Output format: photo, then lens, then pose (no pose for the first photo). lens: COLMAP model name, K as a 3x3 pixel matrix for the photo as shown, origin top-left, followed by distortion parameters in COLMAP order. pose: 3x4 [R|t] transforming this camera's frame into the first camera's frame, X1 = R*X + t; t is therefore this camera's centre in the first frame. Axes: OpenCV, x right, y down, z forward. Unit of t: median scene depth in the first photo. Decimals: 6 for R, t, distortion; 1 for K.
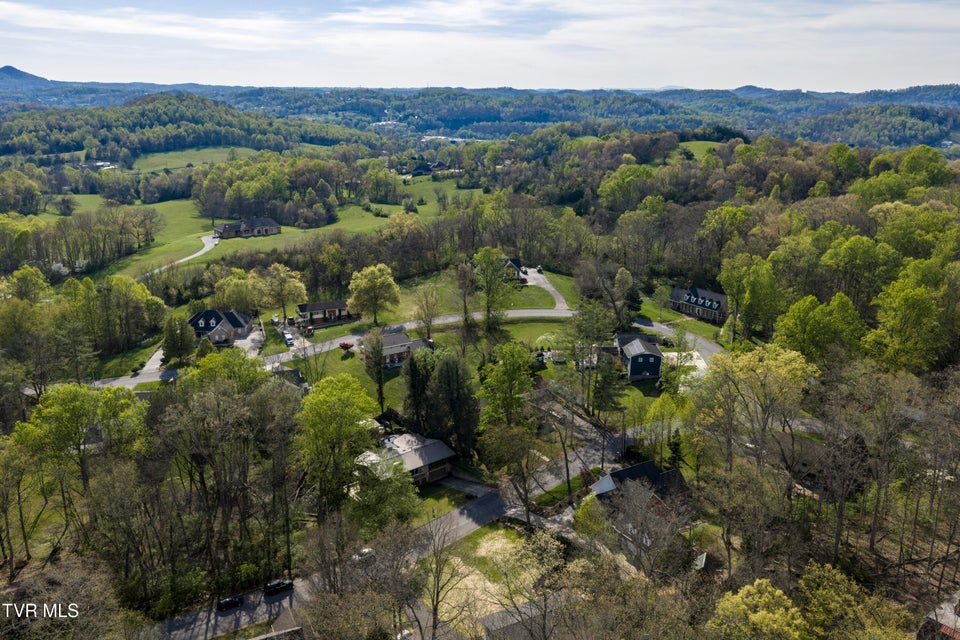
lens RADIAL K [[793.3, 0, 486.0], [0, 793.3, 317.1], [0, 0, 1]] dist [0.015799, -0.024880]
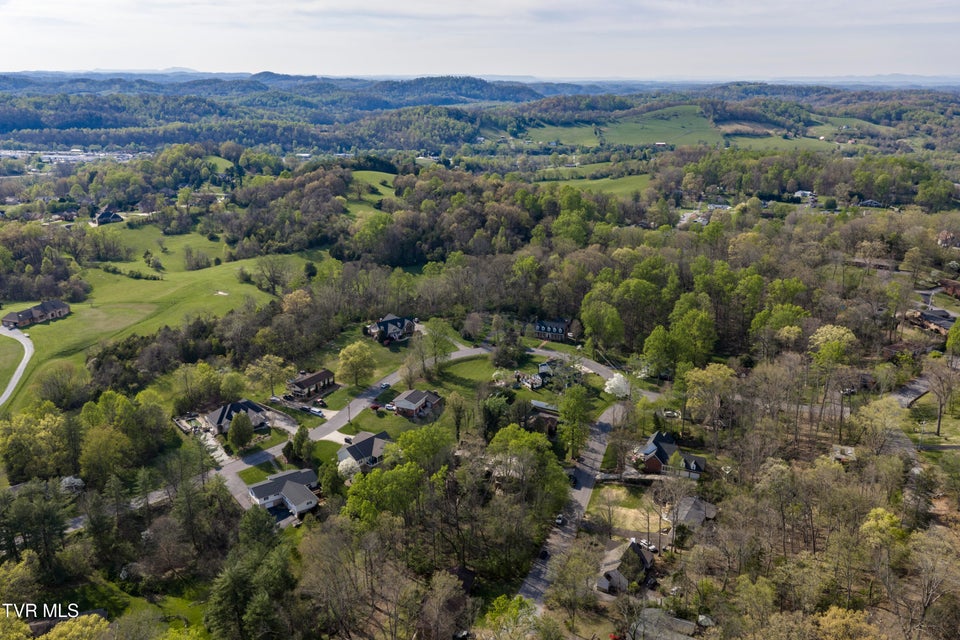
lens RADIAL K [[793.3, 0, 485.2], [0, 793.3, 318.5], [0, 0, 1]] dist [0.015799, -0.024880]
pose [[0.836644, -0.159224, 0.524094, -0.158735], [0.146620, 0.987002, 0.065801, -0.039571], [-0.527759, 0.021791, 0.849115, -0.061081]]
